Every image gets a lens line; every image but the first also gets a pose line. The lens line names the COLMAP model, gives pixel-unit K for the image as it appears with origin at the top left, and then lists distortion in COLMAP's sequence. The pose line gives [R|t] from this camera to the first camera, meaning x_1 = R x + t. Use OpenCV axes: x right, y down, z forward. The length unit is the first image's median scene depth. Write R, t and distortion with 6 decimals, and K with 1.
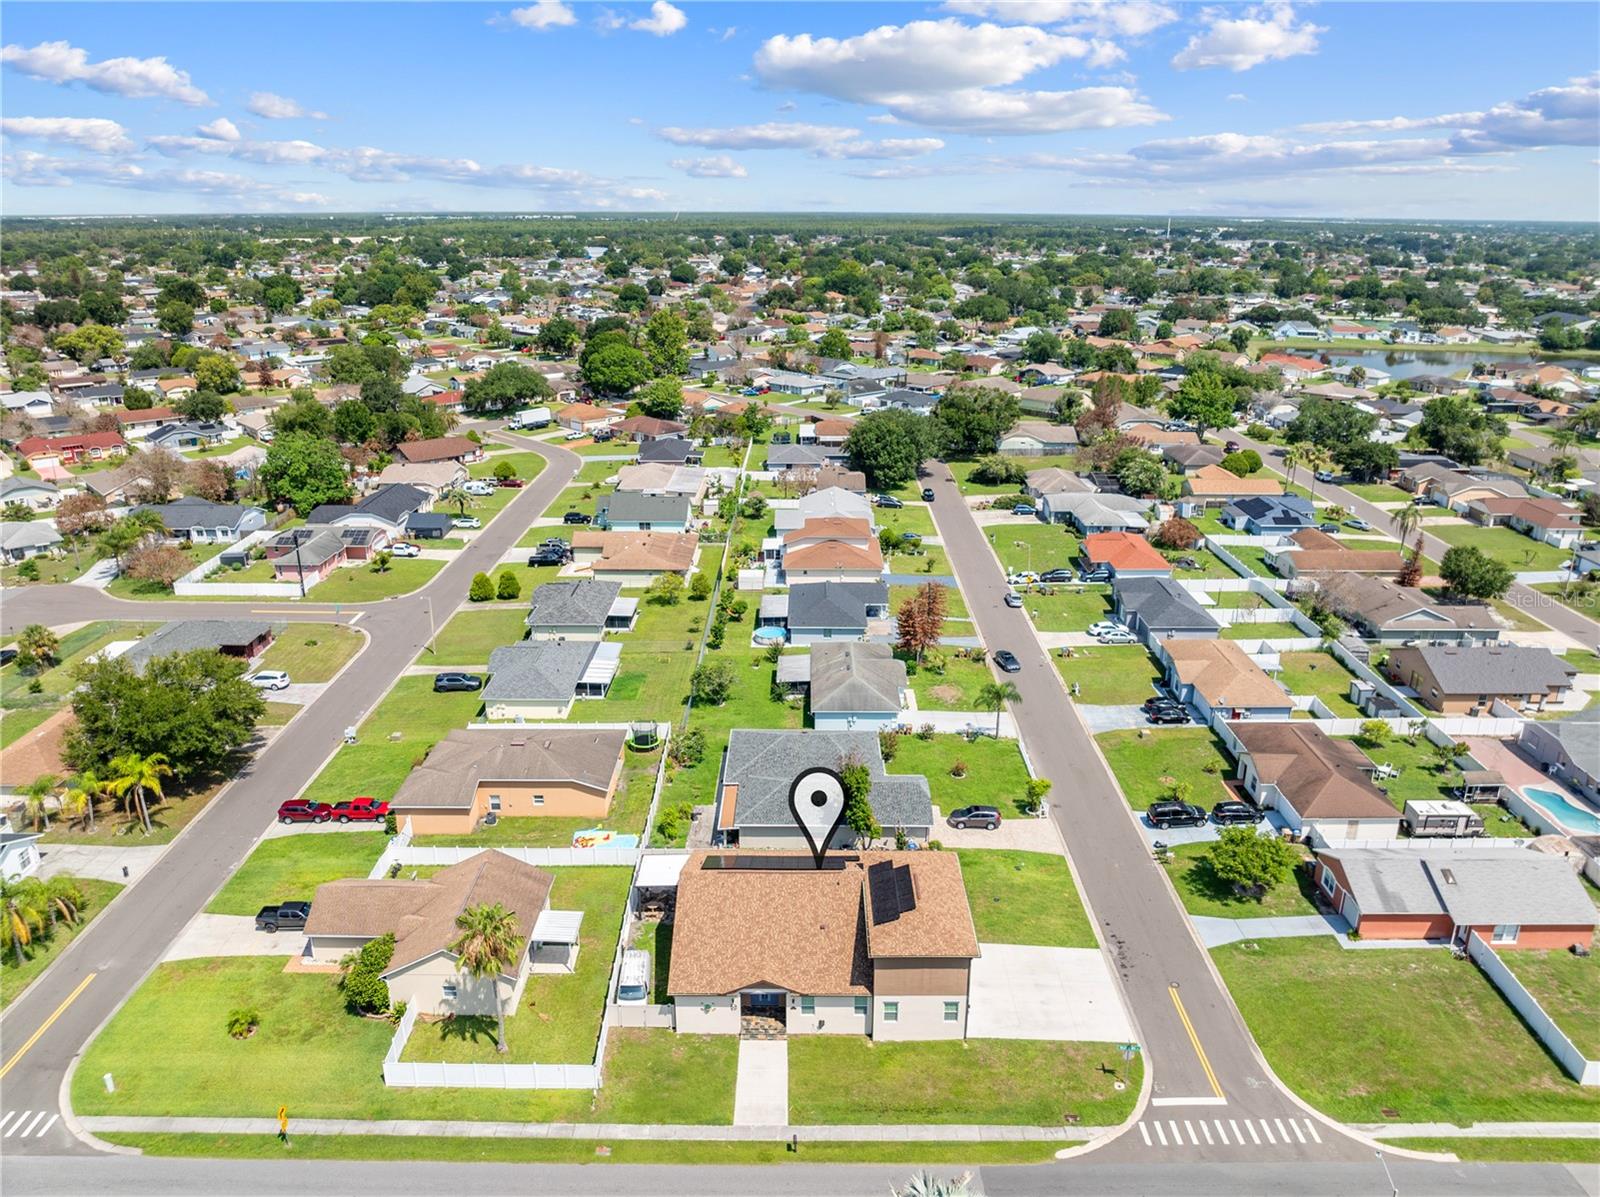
lens RADIAL K [[1123.5, 0, 808.2], [0, 1123.5, 593.5], [0, 0, 1]] dist [-0.010174, -0.069619]
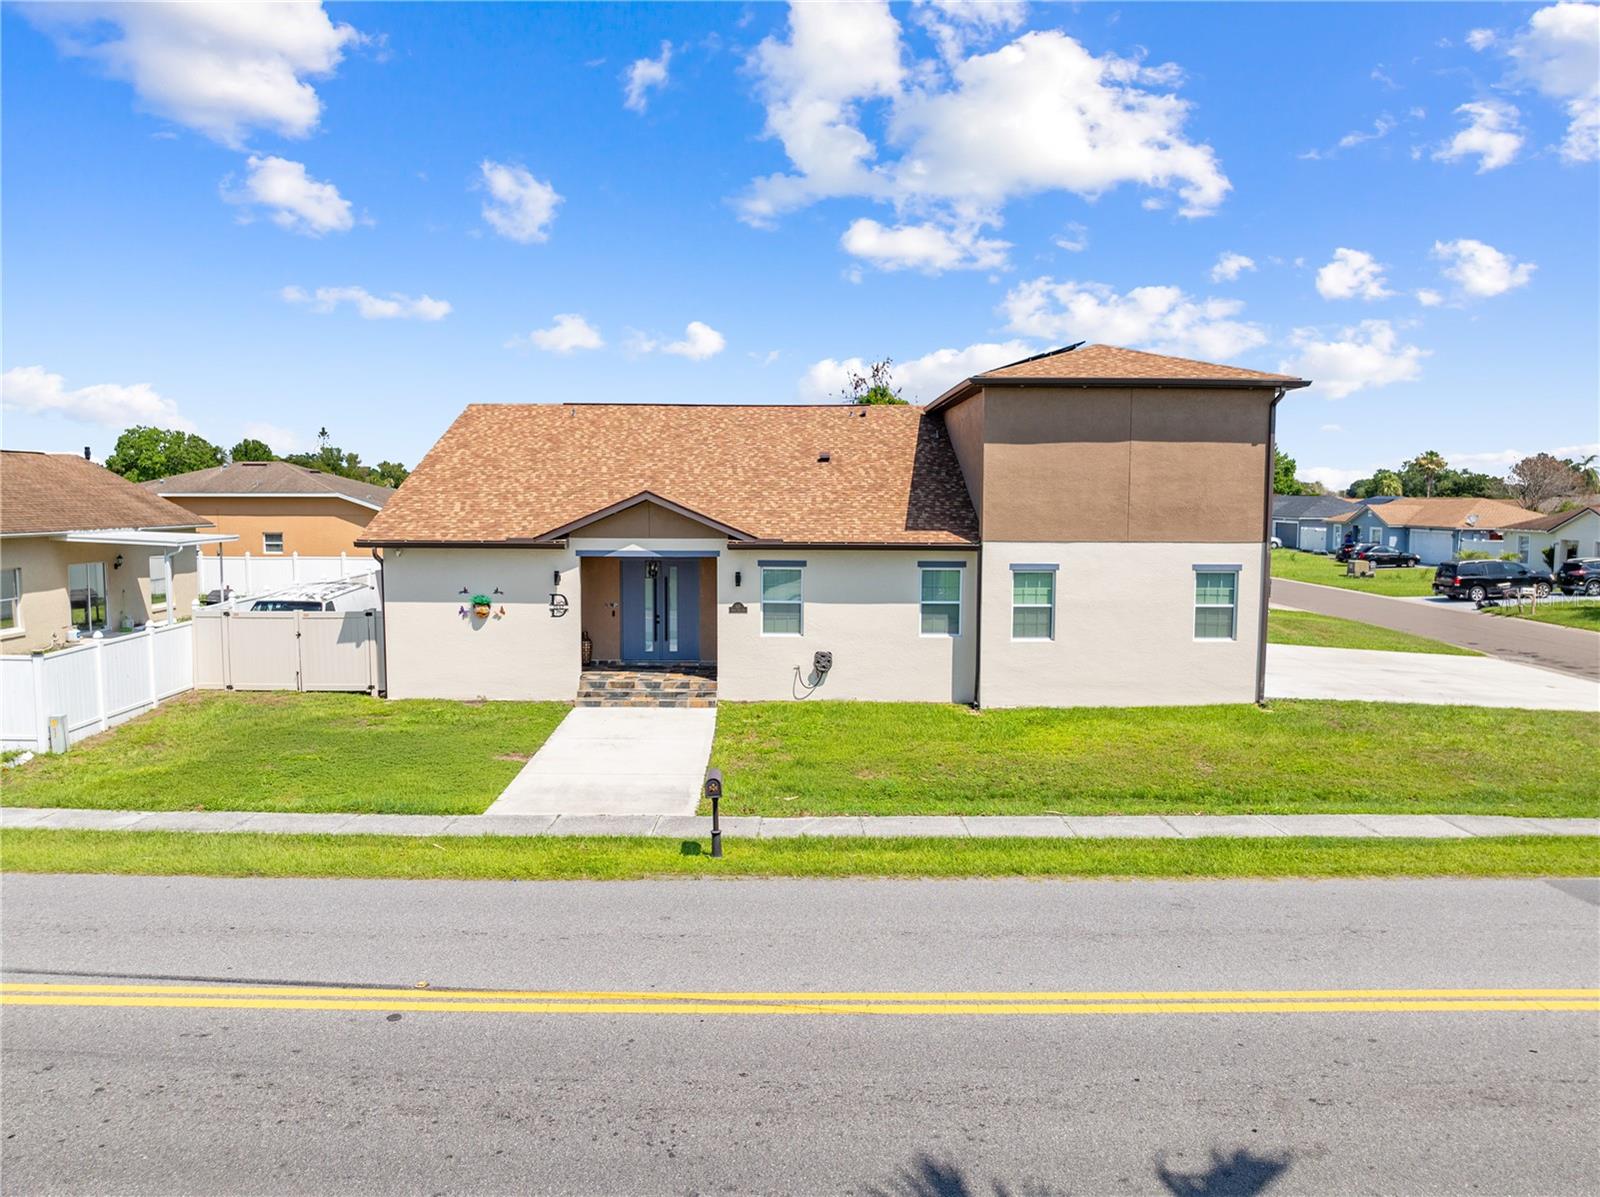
lens RADIAL K [[1126.0, 0, 809.0], [0, 1126.0, 595.4], [0, 0, 1]] dist [-0.035886, -0.000388]
pose [[0.999964, 0.001751, 0.008283, 0.004945], [0.000281, 0.970984, -0.239144, 0.444009], [-0.008461, 0.239138, 0.970949, 0.671051]]
